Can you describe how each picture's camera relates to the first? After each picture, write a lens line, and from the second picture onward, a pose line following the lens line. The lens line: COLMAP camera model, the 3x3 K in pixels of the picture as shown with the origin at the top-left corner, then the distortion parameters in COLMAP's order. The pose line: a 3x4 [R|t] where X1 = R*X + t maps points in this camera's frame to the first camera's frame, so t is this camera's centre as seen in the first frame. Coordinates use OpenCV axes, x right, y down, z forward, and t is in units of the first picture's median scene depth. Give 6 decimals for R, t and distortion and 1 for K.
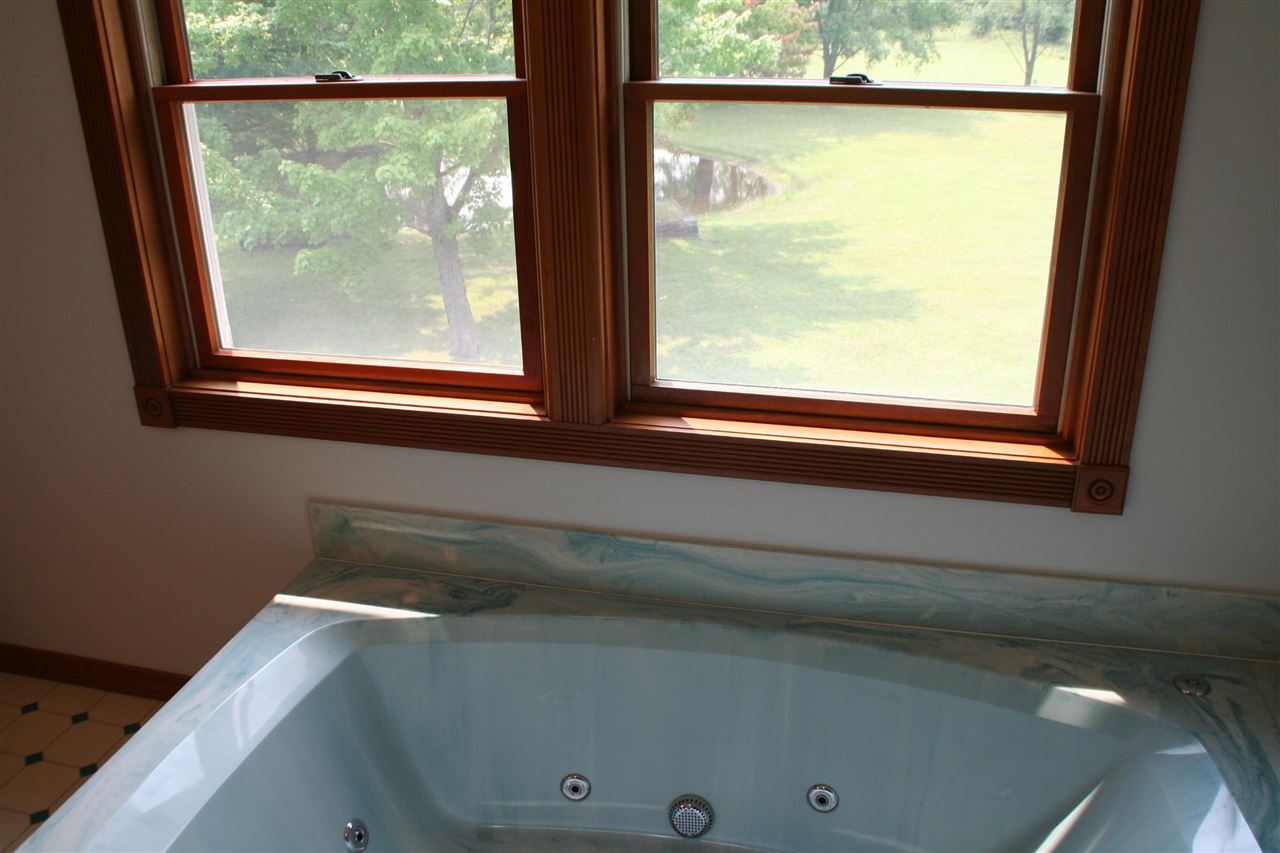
lens RADIAL K [[1079.5, 0, 670.8], [0, 1079.5, 441.5], [0, 0, 1]] dist [-0.167248, 0.115378]
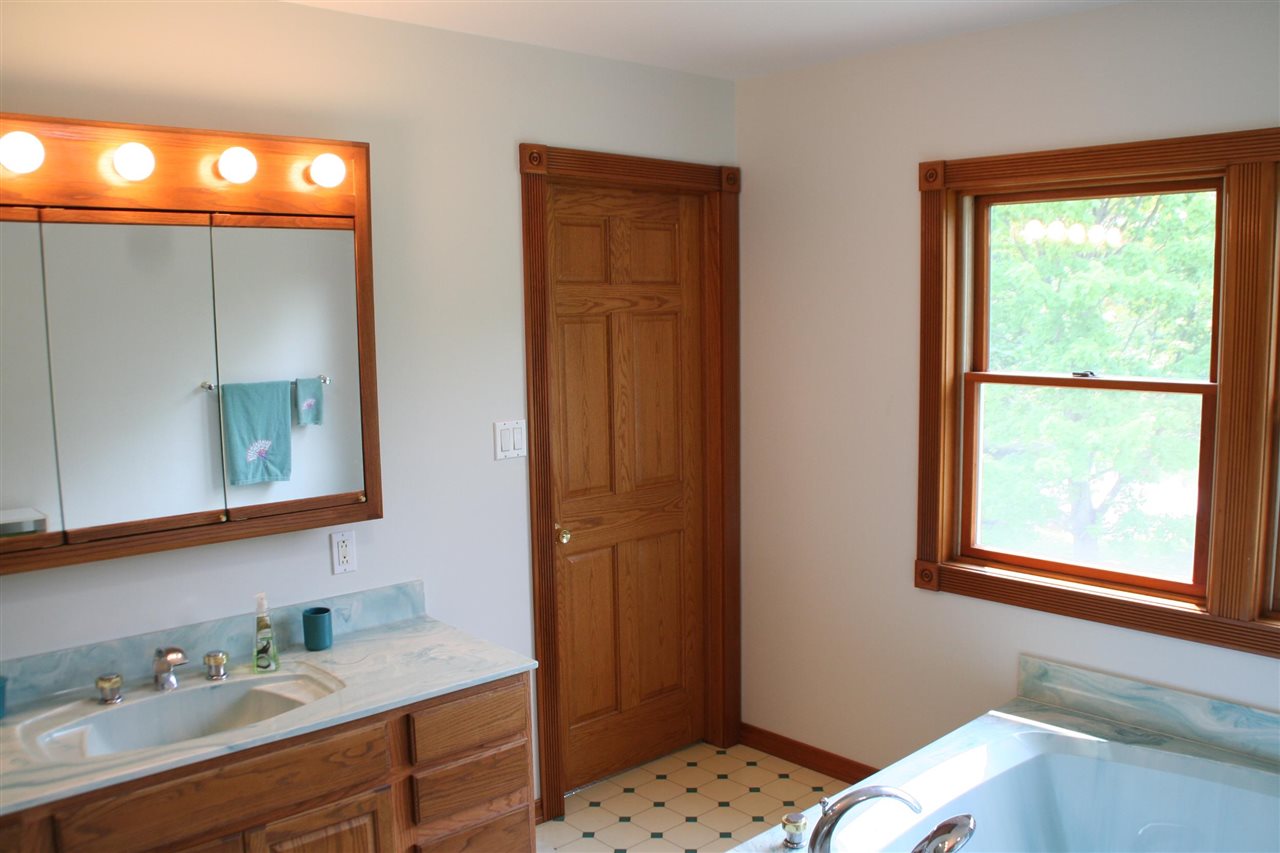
lens RADIAL K [[1079.5, 0, 670.8], [0, 1079.5, 441.5], [0, 0, 1]] dist [-0.167248, 0.115378]
pose [[0.835230, 0.068949, -0.545561, 0.023708], [-0.216867, 0.952998, -0.211572, 0.194053], [0.505331, 0.295025, 0.810926, -0.506614]]
